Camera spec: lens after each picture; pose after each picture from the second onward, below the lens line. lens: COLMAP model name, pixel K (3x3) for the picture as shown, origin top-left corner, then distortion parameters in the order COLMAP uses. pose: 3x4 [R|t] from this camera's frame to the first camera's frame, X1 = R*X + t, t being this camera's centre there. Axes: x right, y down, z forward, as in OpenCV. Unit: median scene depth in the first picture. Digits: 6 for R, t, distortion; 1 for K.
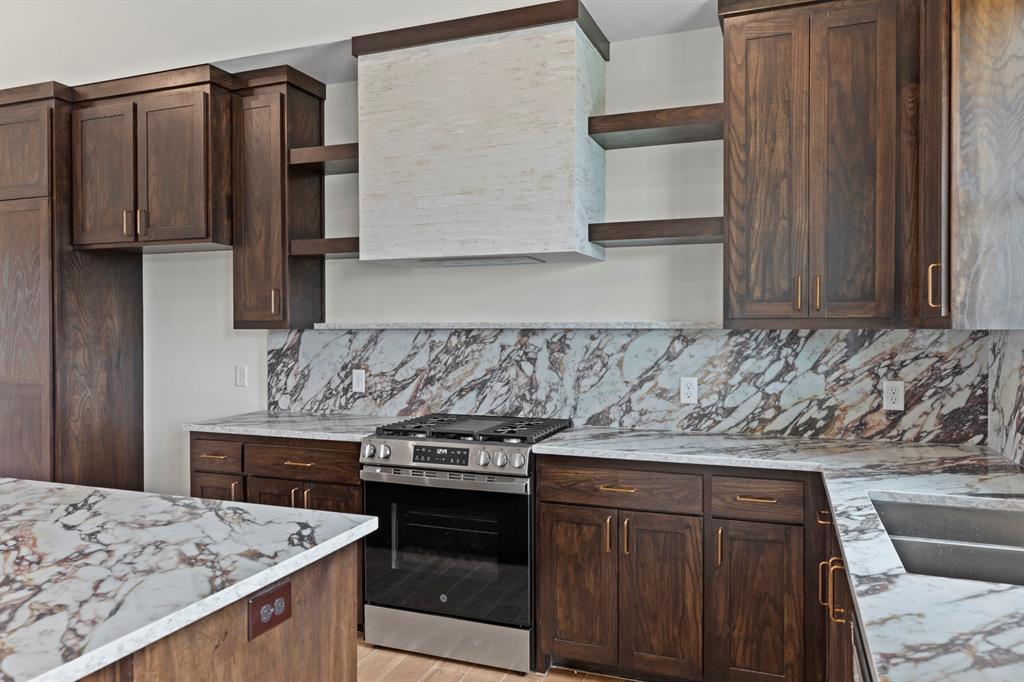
lens RADIAL K [[714.4, 0, 512.0], [0, 714.4, 341.0], [0, 0, 1]] dist [0.004684, 0.001255]
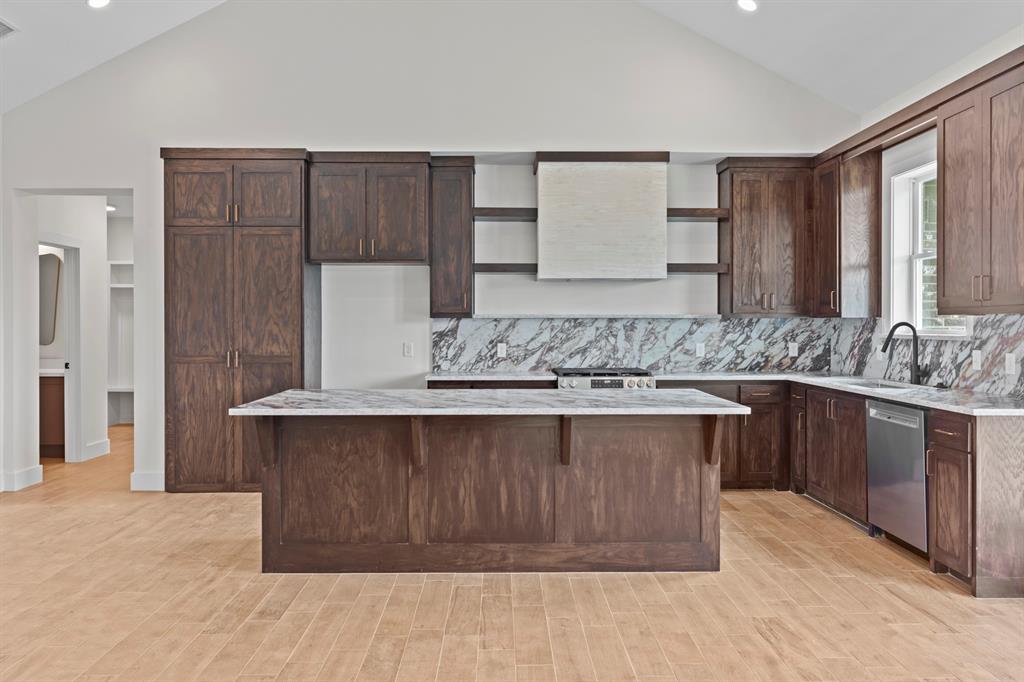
lens RADIAL K [[724.8, 0, 511.2], [0, 724.8, 328.9], [0, 0, 1]] dist [0.001937, 0.000066]
pose [[0.928101, -0.001261, 0.372327, -0.840303], [0.005987, 0.999916, -0.011538, 0.027618], [-0.372281, 0.012937, 0.928030, -0.554187]]
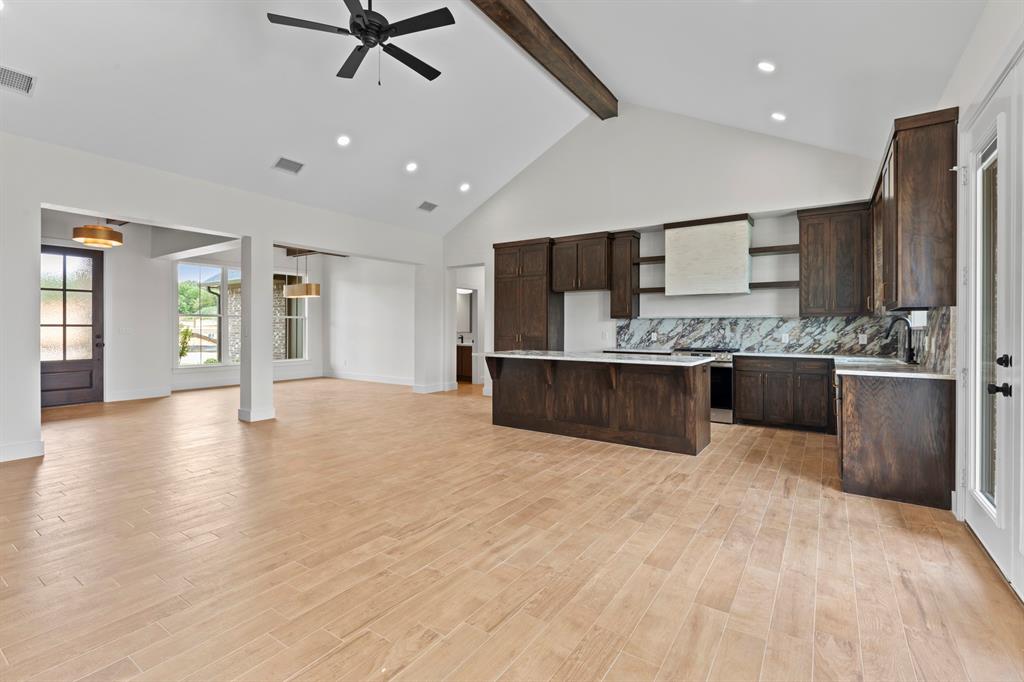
lens RADIAL K [[461.5, 0, 509.3], [0, 461.5, 328.1], [0, 0, 1]] dist [0.003301, -0.000364]
pose [[0.971689, 0.004608, -0.236219, -0.355972], [-0.008919, 0.999813, -0.017184, 0.061233], [0.236095, 0.018804, 0.971548, -0.977267]]
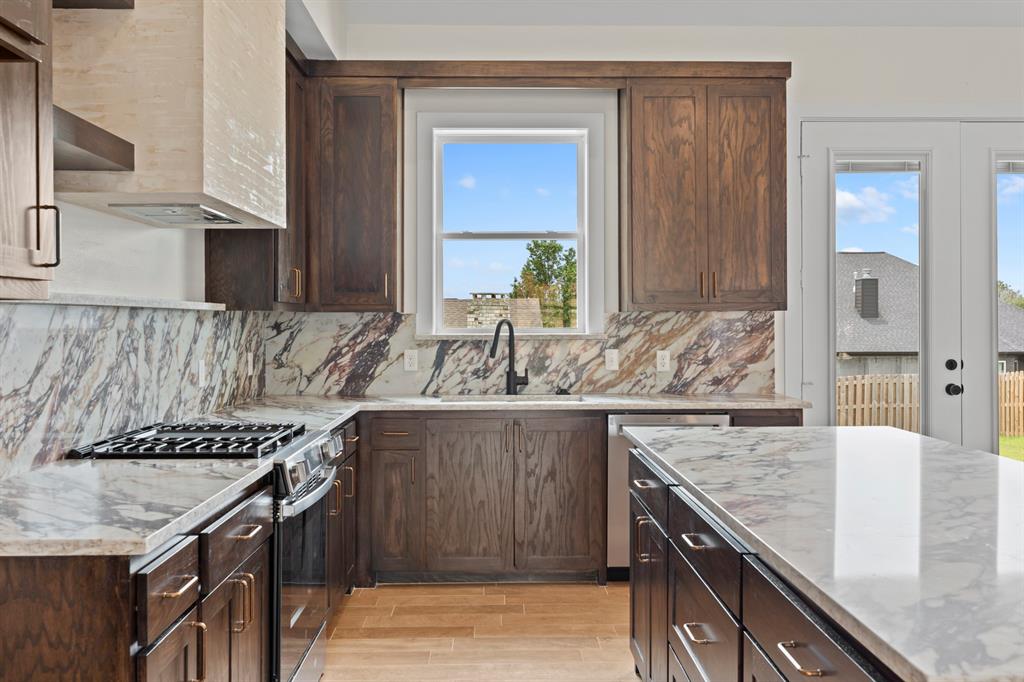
lens RADIAL K [[934.1, 0, 515.9], [0, 934.1, 326.3], [0, 0, 1]] dist [0.007093, 0.001074]
pose [[-0.377019, -0.003940, 0.926197, -0.955137], [0.019392, 0.999738, 0.012146, -0.001903], [-0.926003, 0.022541, -0.376843, 0.947544]]
